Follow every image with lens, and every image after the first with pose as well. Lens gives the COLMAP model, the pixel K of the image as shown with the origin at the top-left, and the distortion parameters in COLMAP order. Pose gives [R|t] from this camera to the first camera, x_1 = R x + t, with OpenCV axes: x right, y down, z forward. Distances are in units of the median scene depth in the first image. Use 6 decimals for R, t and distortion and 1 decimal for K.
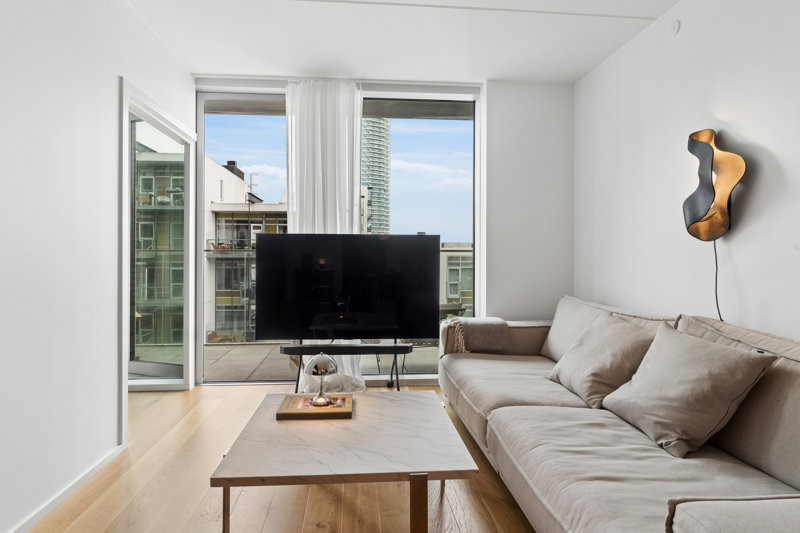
lens RADIAL K [[444.0, 0, 393.8], [0, 444.0, 260.4], [0, 0, 1]] dist [-0.014999, 0.004681]
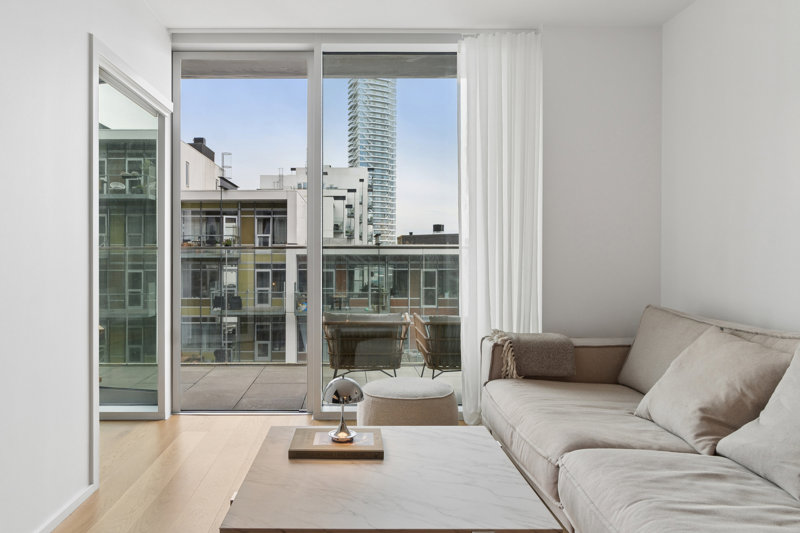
lens RADIAL K [[566.2, 0, 355.4], [0, 566.2, 260.9], [0, 0, 1]] dist [-0.021292, 0.017356]
pose [[0.996841, -0.000742, -0.079421, -0.056678], [0.000689, 1.000000, -0.000698, 0.005788], [0.079421, 0.000641, 0.996841, 0.000141]]
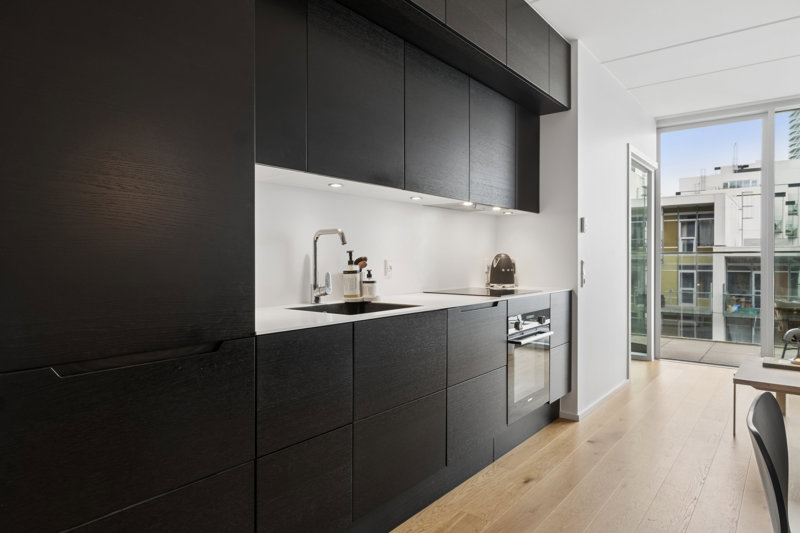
lens RADIAL K [[501.4, 0, 399.4], [0, 501.4, 262.0], [0, 0, 1]] dist [0.004781, -0.000903]
pose [[0.731238, 0.002316, -0.682118, -0.005068], [-0.003227, 0.999995, -0.000064, 0.004992], [0.682115, 0.002248, 0.731242, -0.909089]]
